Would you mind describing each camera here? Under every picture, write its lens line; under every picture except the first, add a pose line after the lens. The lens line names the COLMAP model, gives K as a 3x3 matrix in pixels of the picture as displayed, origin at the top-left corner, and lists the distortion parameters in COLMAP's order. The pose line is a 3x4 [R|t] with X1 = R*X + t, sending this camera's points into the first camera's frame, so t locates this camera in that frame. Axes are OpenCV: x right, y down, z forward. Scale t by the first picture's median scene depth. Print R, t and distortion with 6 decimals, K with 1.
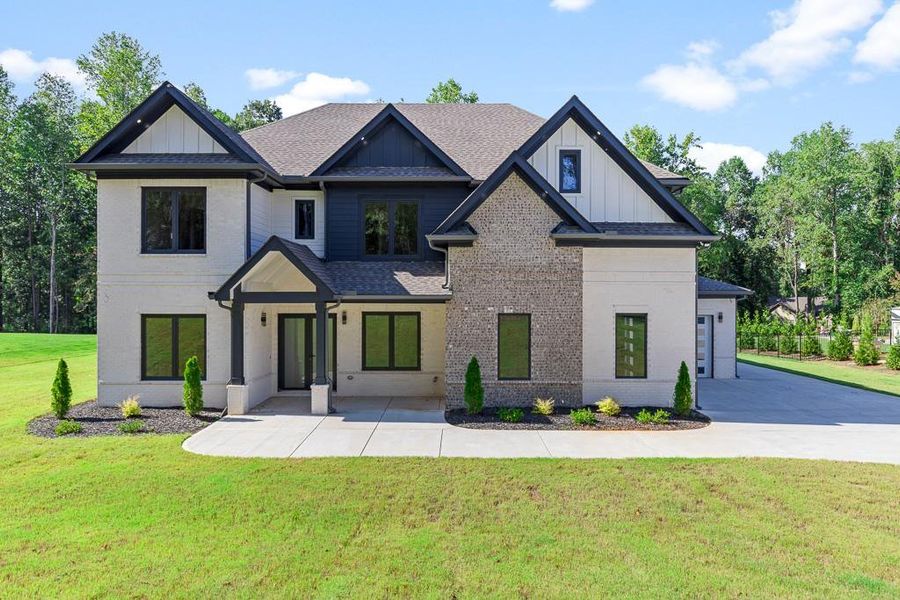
lens RADIAL K [[593.0, 0, 435.5], [0, 593.0, 294.5], [0, 0, 1]] dist [-0.006905, -0.007389]
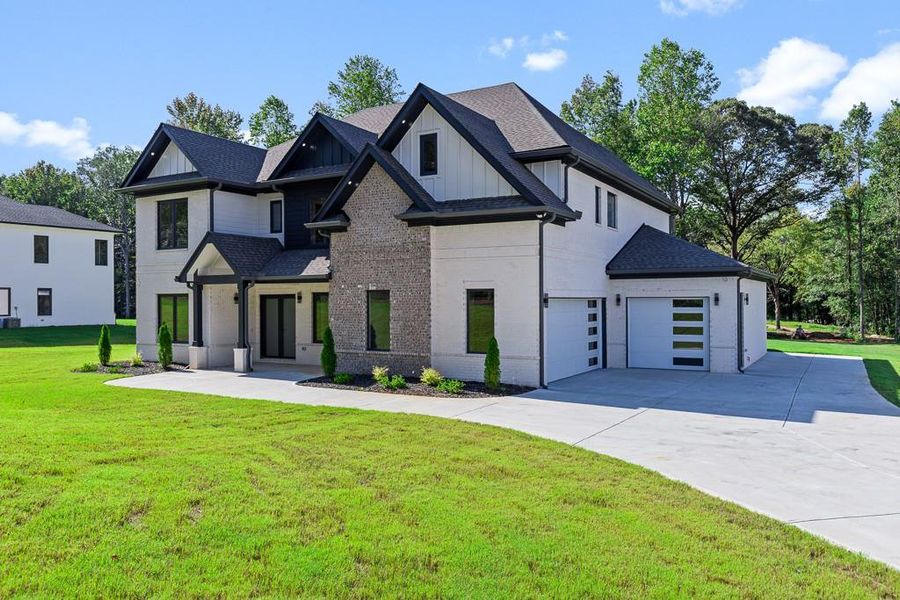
lens RADIAL K [[646.6, 0, 445.0], [0, 646.6, 301.0], [0, 0, 1]] dist [-0.009355, -0.002949]
pose [[0.878827, -0.003609, -0.477127, 0.809875], [0.008352, 0.999935, 0.007820, 0.043164], [0.477068, -0.010857, 0.878799, 0.004611]]
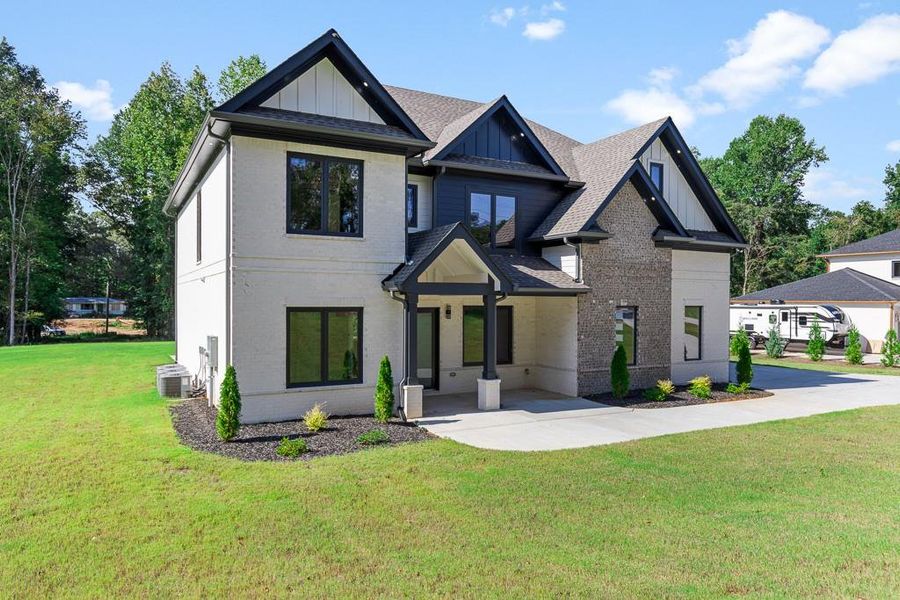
lens RADIAL K [[646.6, 0, 442.4], [0, 646.6, 301.8], [0, 0, 1]] dist [-0.009355, -0.002949]
pose [[0.869184, 0.002542, 0.494482, -0.760170], [-0.009112, 0.999899, 0.010875, 0.013840], [-0.494404, -0.013958, 0.869120, 0.120159]]
